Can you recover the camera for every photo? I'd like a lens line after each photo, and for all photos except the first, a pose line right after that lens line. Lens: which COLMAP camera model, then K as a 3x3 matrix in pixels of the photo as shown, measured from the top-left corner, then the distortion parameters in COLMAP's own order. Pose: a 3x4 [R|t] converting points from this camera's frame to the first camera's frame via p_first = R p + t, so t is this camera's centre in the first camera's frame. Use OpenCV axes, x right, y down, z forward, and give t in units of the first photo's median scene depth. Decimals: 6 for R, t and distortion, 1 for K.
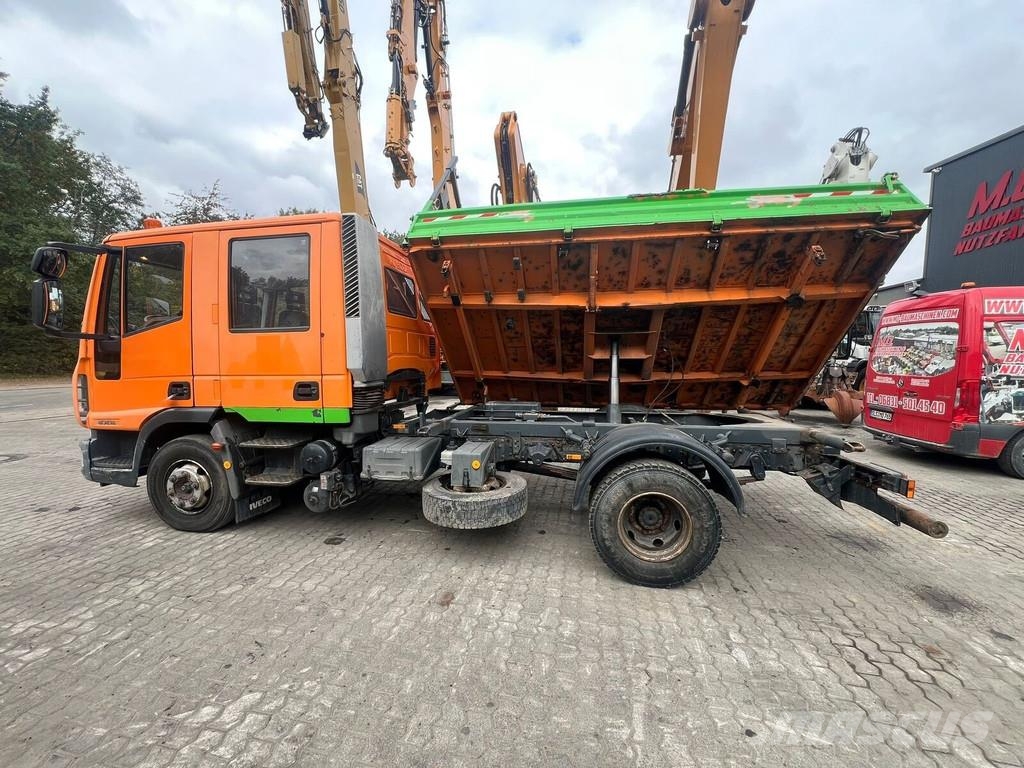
lens RADIAL K [[406.7, 0, 512.5], [0, 406.7, 376.8], [0, 0, 1]] dist [-0.002510, 0.000350]
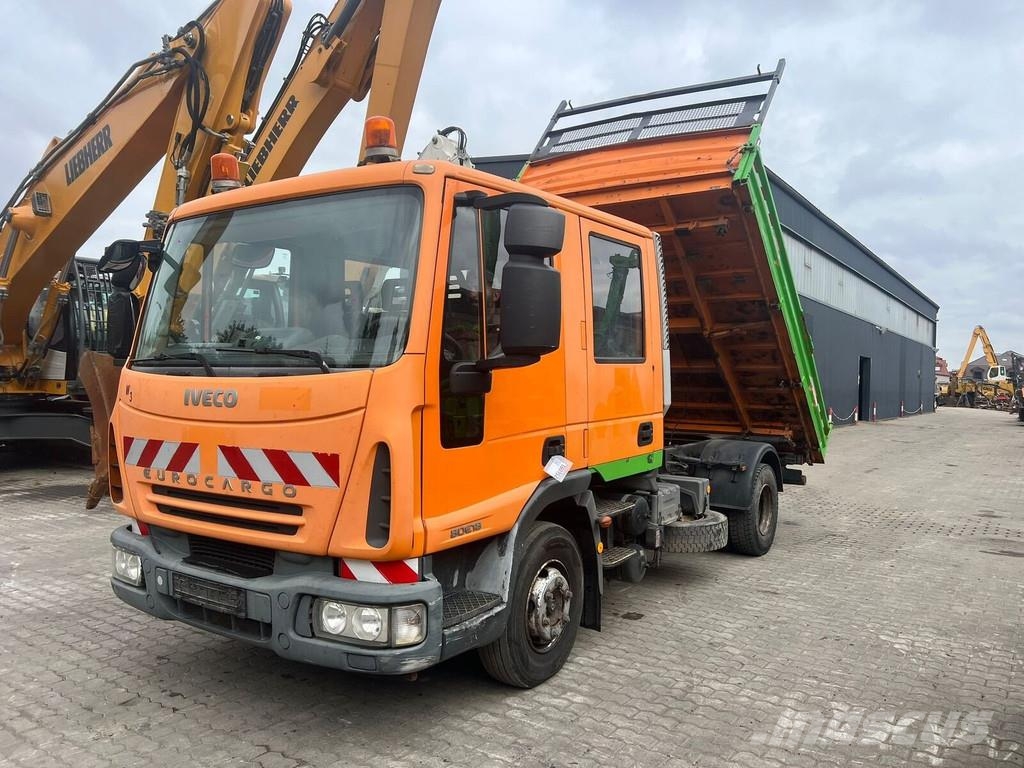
lens RADIAL K [[765.1, 0, 516.6], [0, 765.1, 377.3], [0, 0, 1]] dist [0.056378, -0.054771]
pose [[0.399309, -0.005405, 0.916801, -1.985788], [0.042353, 0.999024, -0.012557, -0.069485], [-0.915838, 0.043844, 0.399148, 0.582554]]
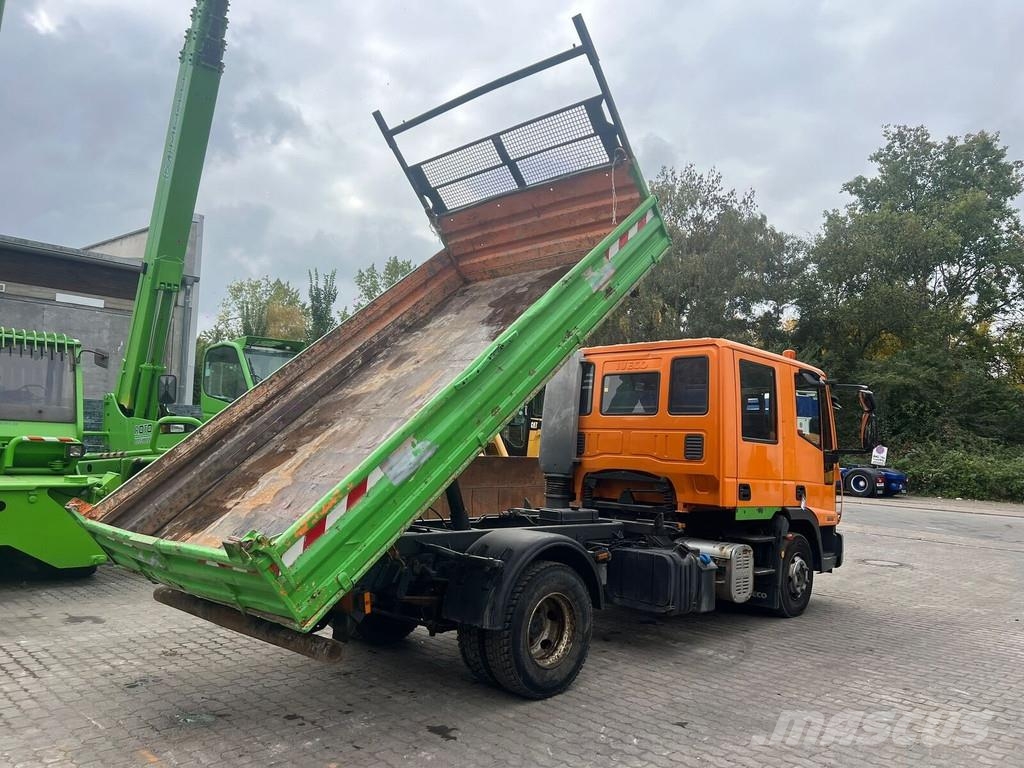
lens RADIAL K [[765.1, 0, 519.6], [0, 765.1, 376.0], [0, 0, 1]] dist [0.056378, -0.054771]
pose [[-0.555595, -0.106289, -0.824631, 1.761449], [-0.085088, 0.993857, -0.070773, -0.116275], [0.827088, 0.030845, -0.561226, 2.275229]]
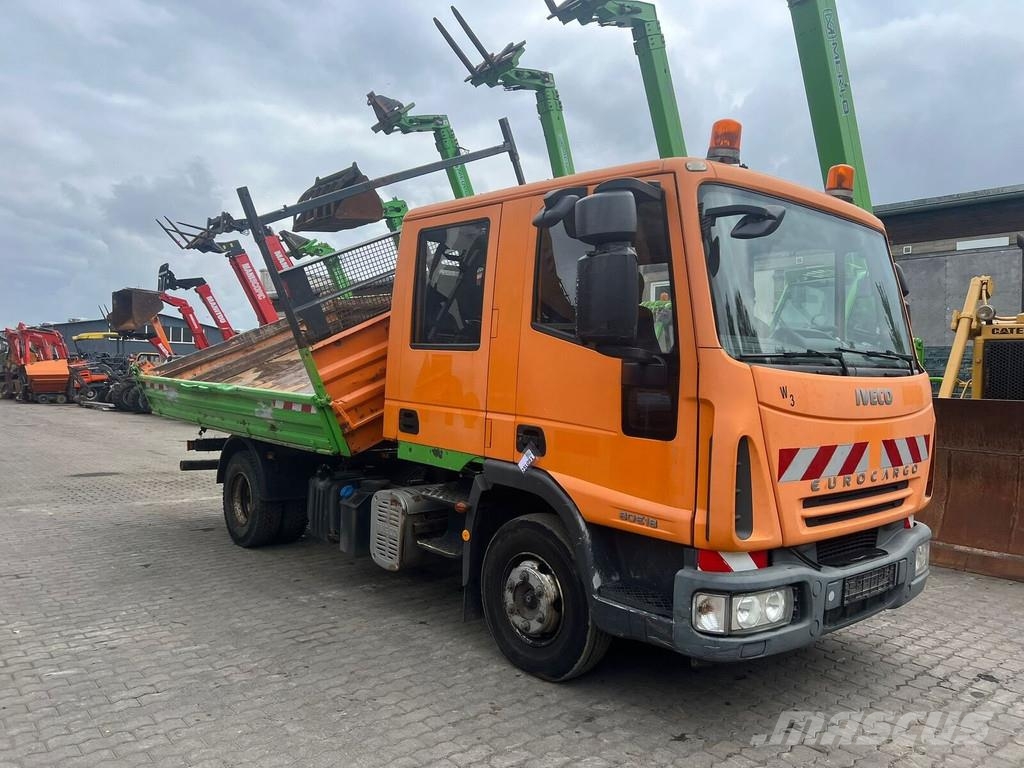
lens RADIAL K [[765.1, 0, 515.3], [0, 765.1, 369.5], [0, 0, 1]] dist [0.056378, -0.054771]
pose [[-0.777795, -0.025171, 0.628014, -1.469384], [0.003817, 0.998990, 0.044766, -0.165596], [-0.628506, 0.037216, -0.776914, 2.621992]]
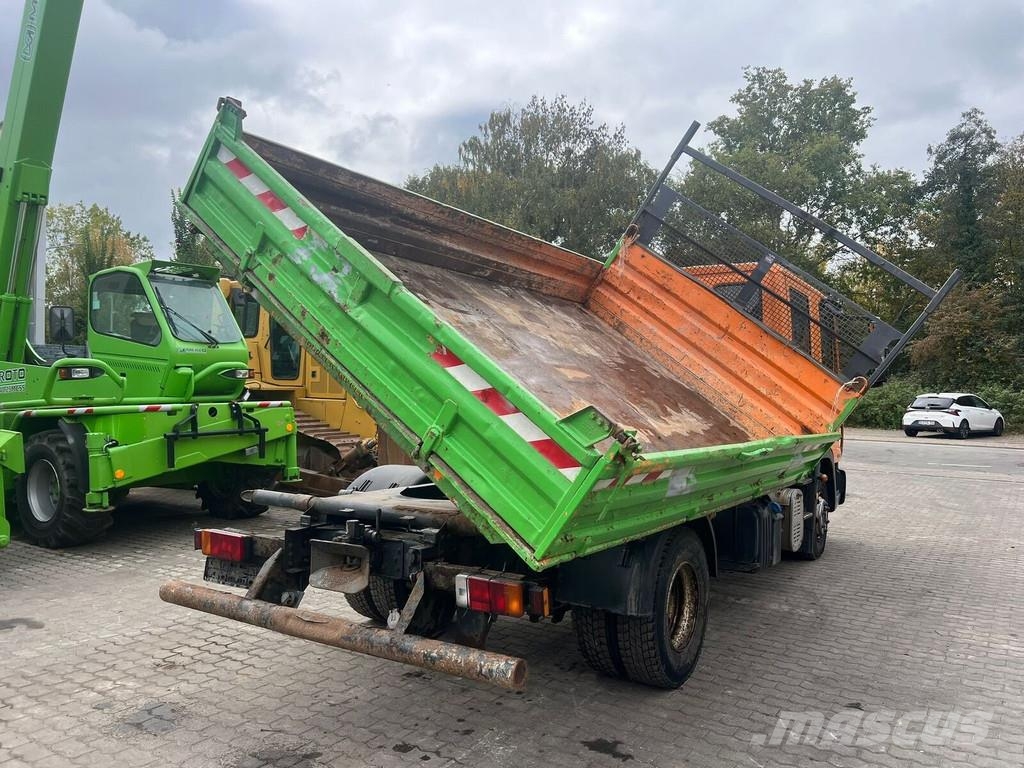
lens RADIAL K [[770.1, 0, 513.0], [0, 770.1, 369.0], [0, 0, 1]] dist [0.046007, -0.044295]
pose [[-0.387647, -0.039378, -0.920966, 1.718546], [-0.067115, 0.997641, -0.014407, -0.082519], [0.919361, 0.056226, -0.389376, 1.704736]]
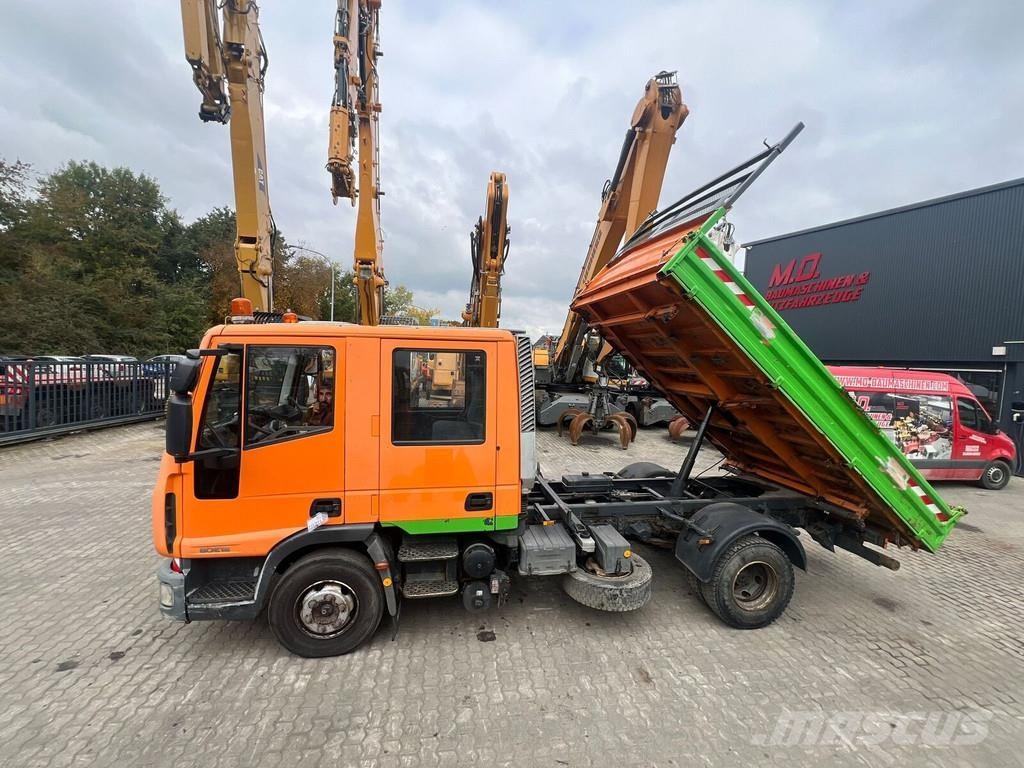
lens RADIAL K [[406.7, 0, 510.5], [0, 406.7, 377.0], [0, 0, 1]] dist [-0.002510, 0.000350]
pose [[0.937418, 0.015469, 0.347861, -0.769317], [-0.016151, 0.999869, -0.000938, -0.273374], [-0.347830, -0.004739, 0.937546, -0.006387]]
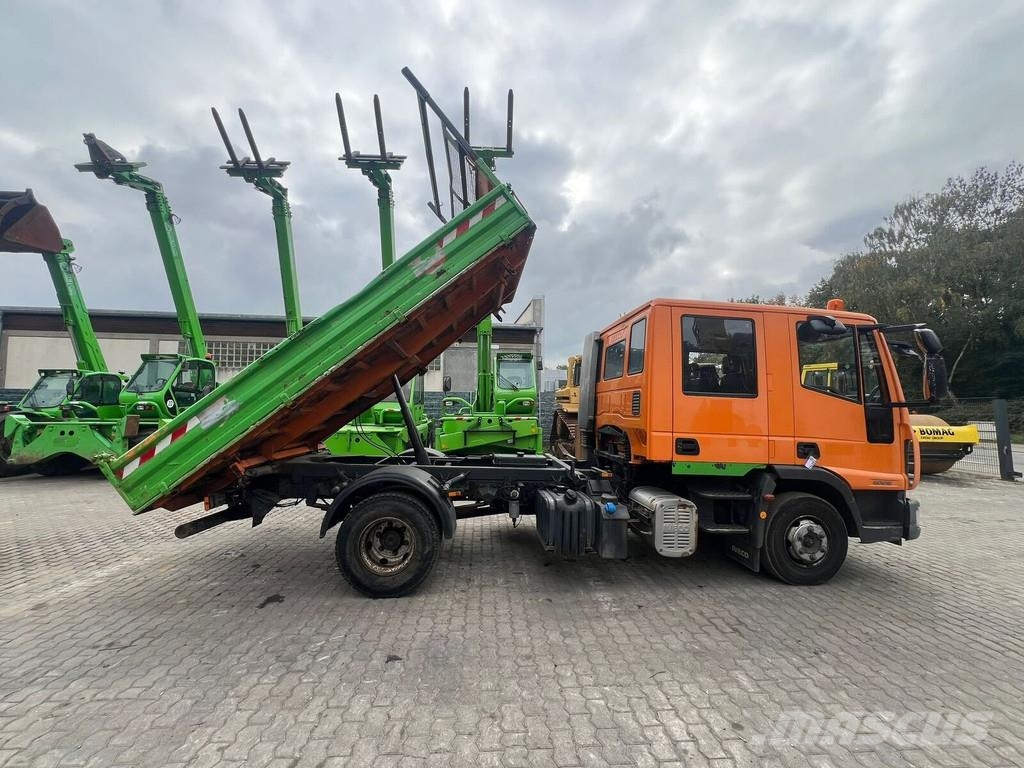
lens RADIAL K [[406.7, 0, 509.0], [0, 406.7, 378.1], [0, 0, 1]] dist [-0.002510, 0.000350]
pose [[-0.967459, -0.045920, -0.248824, 0.383004], [-0.040380, 0.998811, -0.027326, -0.138624], [0.249783, -0.016389, -0.968163, 2.569689]]
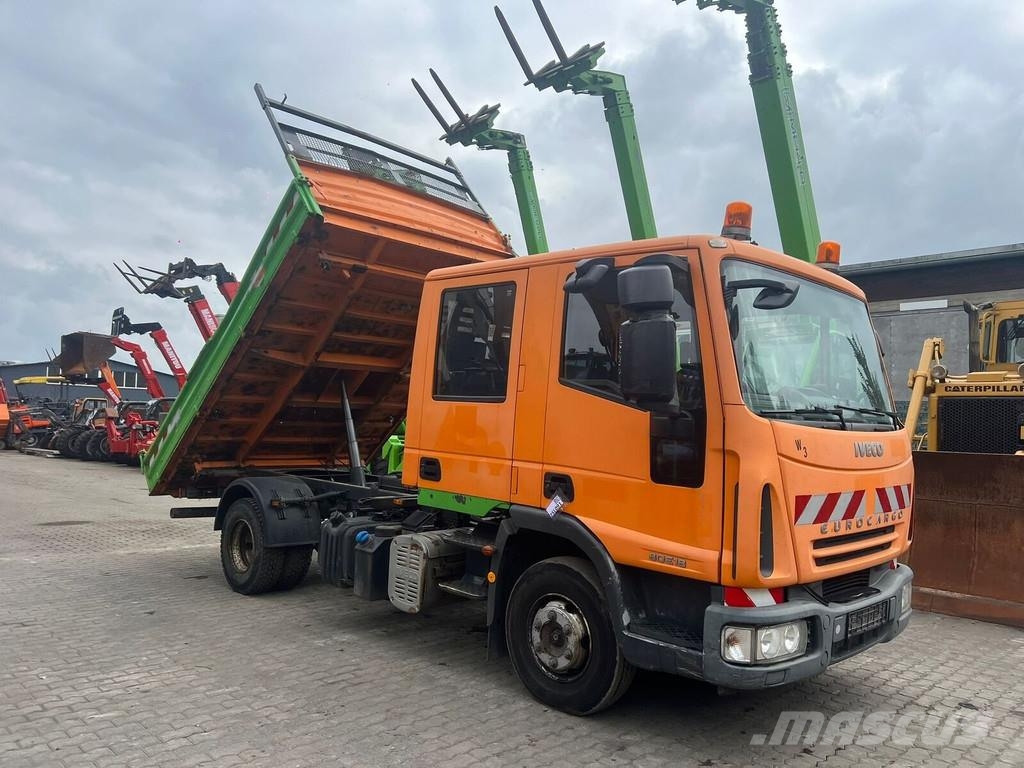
lens RADIAL K [[765.1, 0, 517.9], [0, 765.1, 378.5], [0, 0, 1]] dist [0.056378, -0.054771]
pose [[-0.819644, -0.002573, 0.572867, -1.422052], [-0.007928, 0.999945, -0.006852, -0.175878], [-0.572818, -0.010157, -0.819619, 2.783980]]
